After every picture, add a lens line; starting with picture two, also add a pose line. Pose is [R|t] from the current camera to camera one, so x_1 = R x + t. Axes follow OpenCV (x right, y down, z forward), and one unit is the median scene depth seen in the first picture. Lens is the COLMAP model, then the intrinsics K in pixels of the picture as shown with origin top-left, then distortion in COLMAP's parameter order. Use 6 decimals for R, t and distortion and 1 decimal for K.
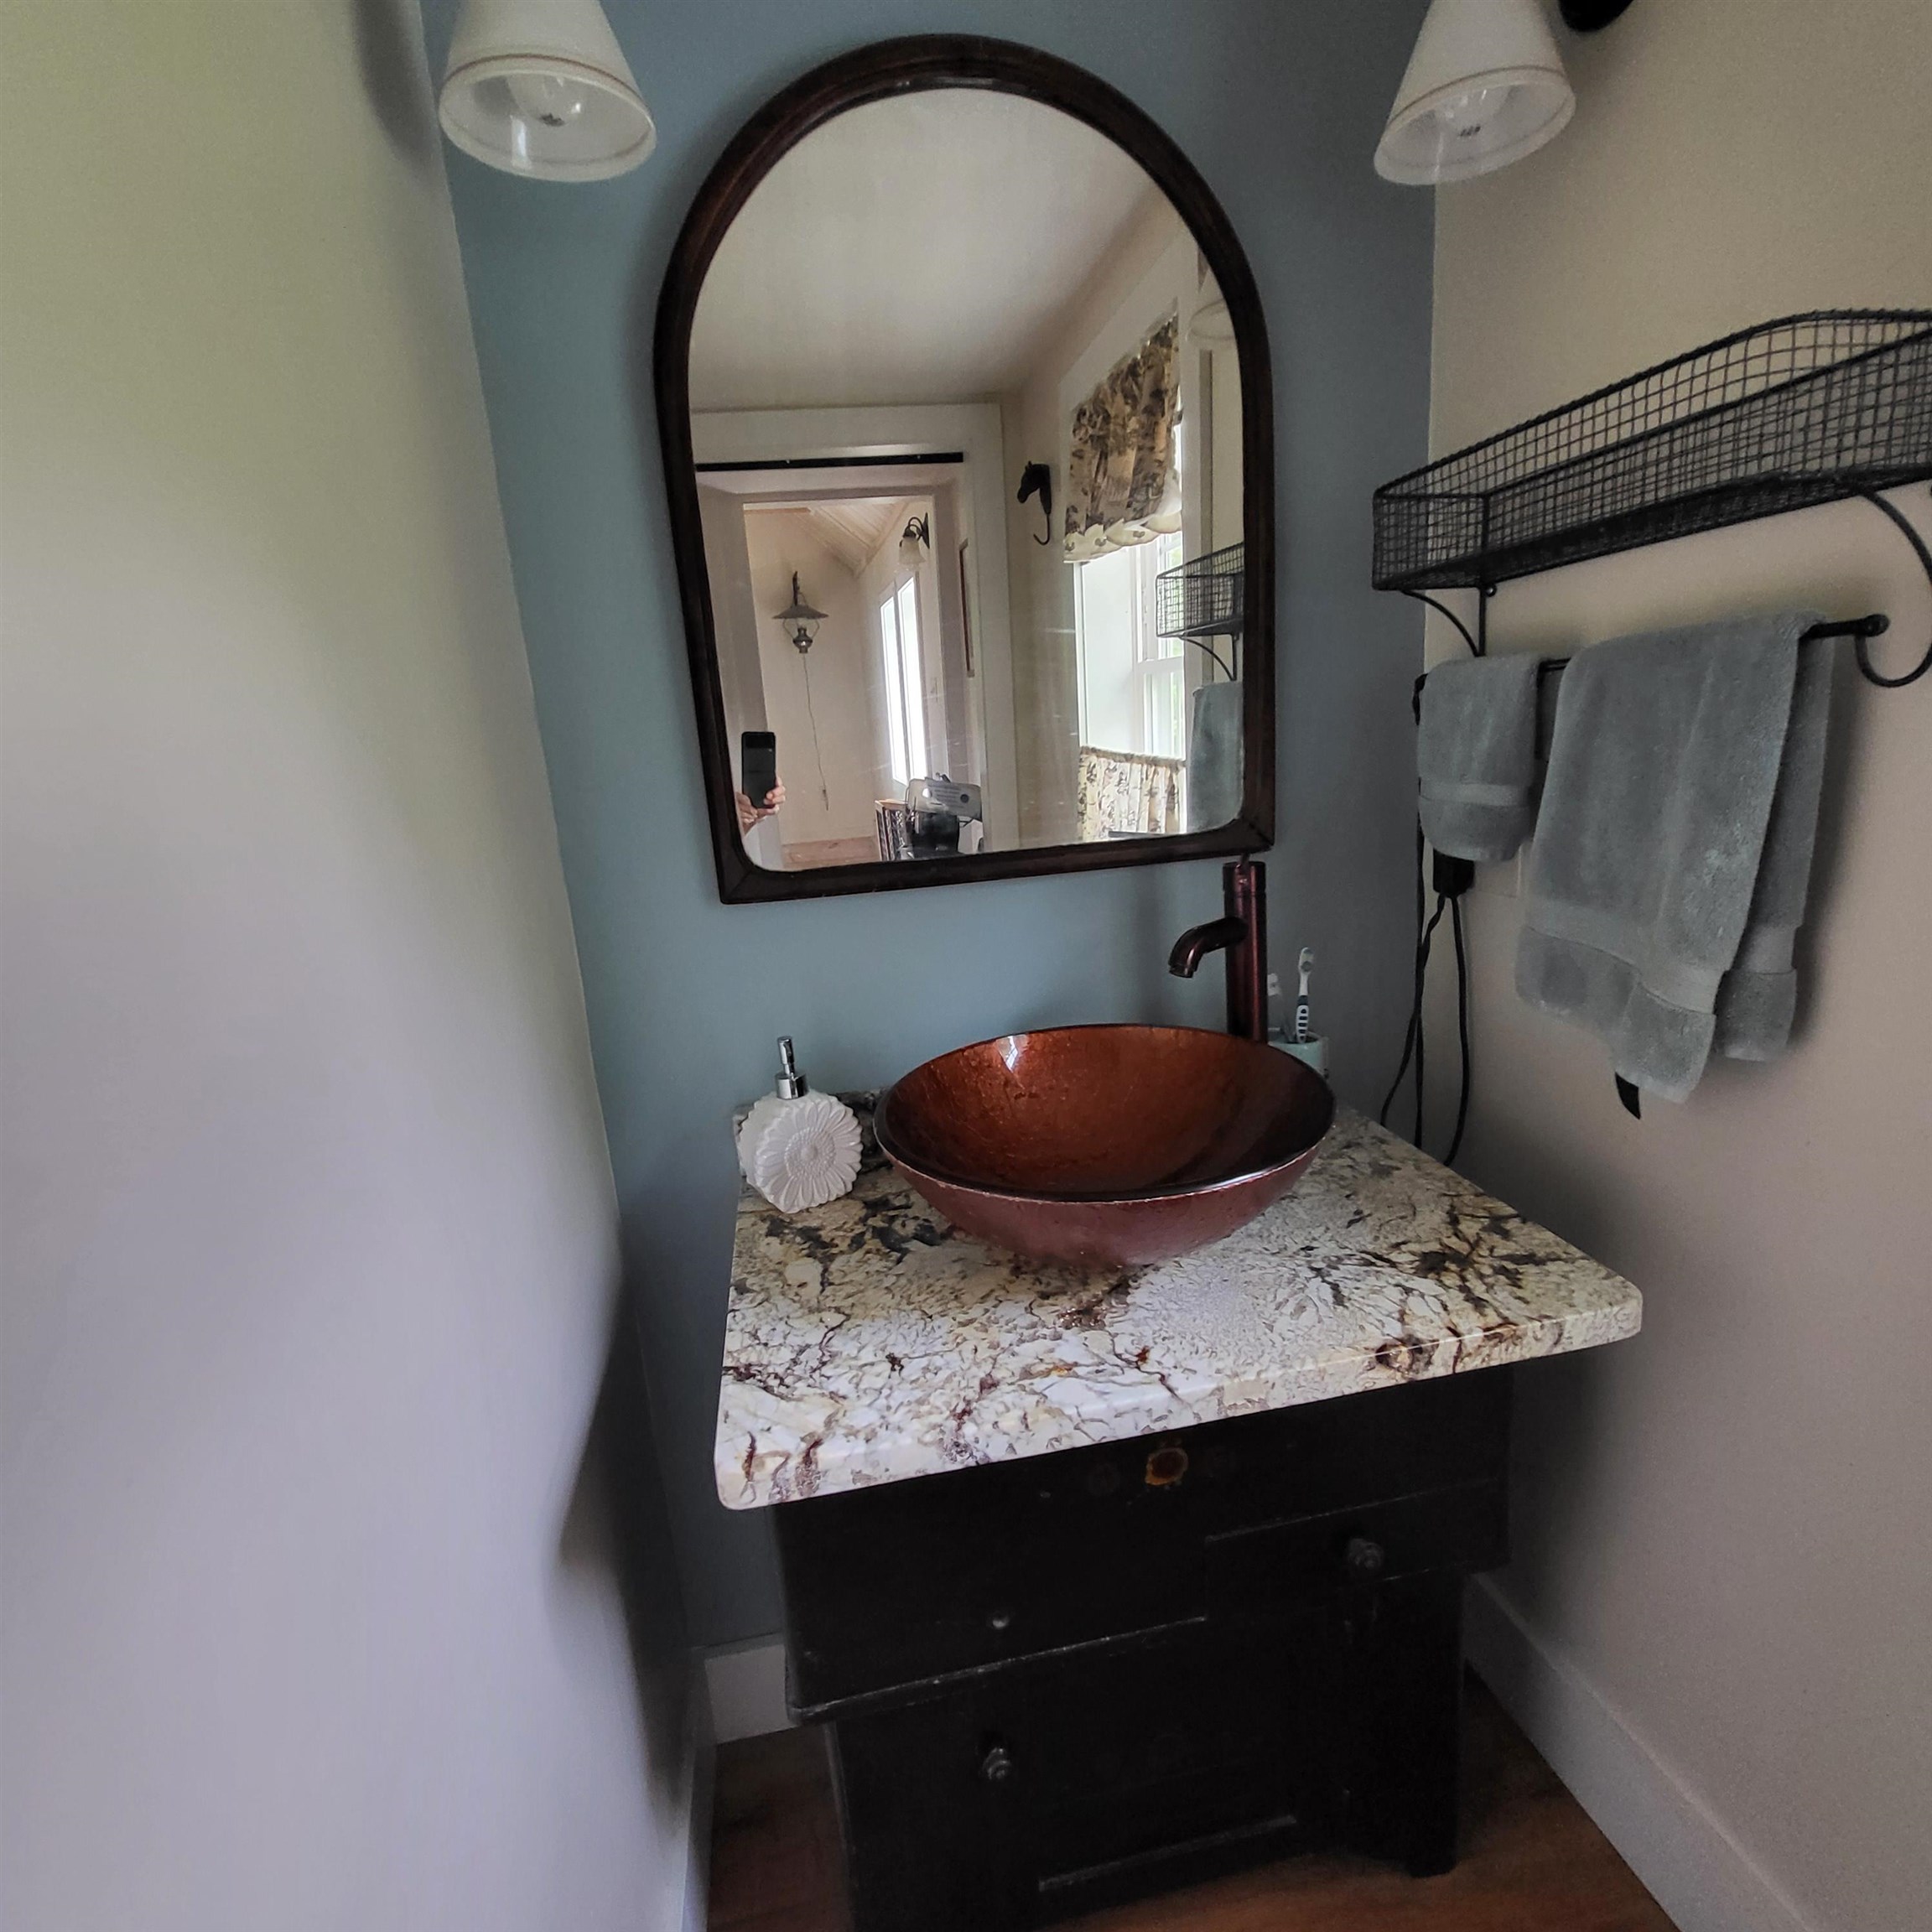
lens RADIAL K [[999.4, 0, 971.5], [0, 999.4, 969.2], [0, 0, 1]] dist [0.002823, -0.000691]
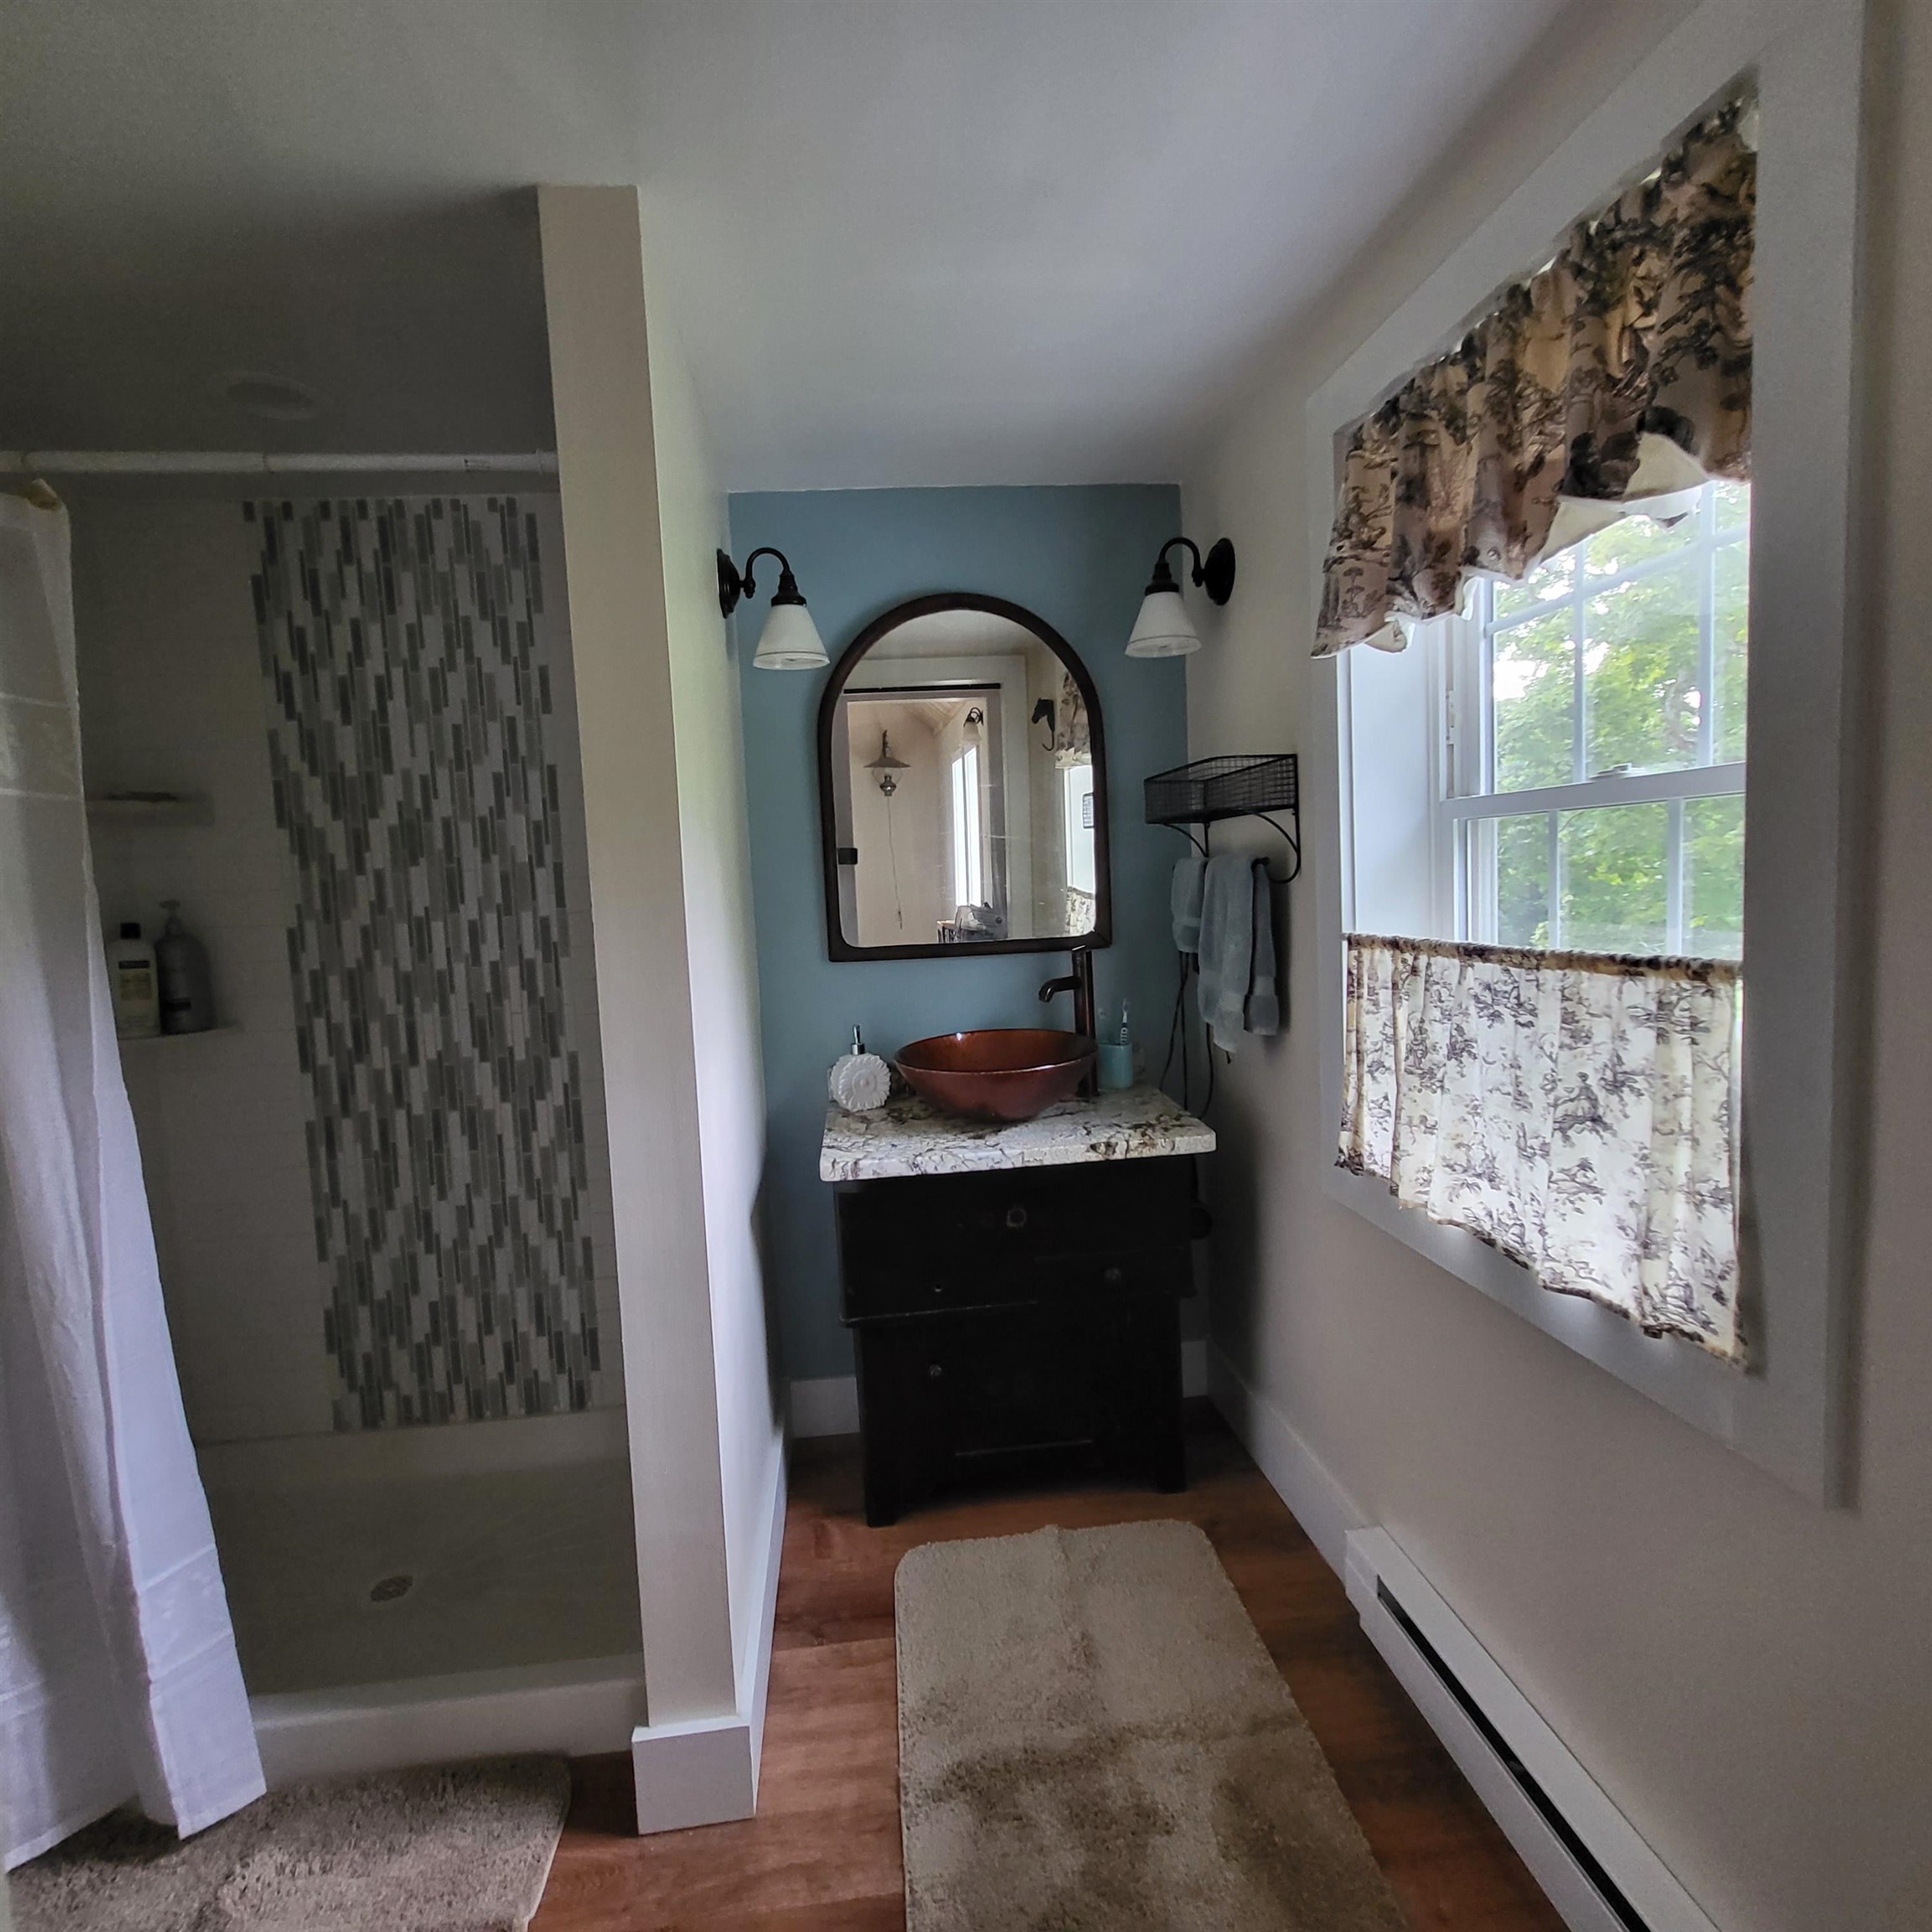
lens RADIAL K [[999.4, 0, 971.5], [0, 999.4, 969.2], [0, 0, 1]] dist [0.002823, -0.000691]
pose [[0.996483, 0.038784, -0.074282, 0.201975], [-0.047692, 0.991363, -0.122170, 0.194876], [0.068902, 0.125283, 0.989726, -1.052033]]
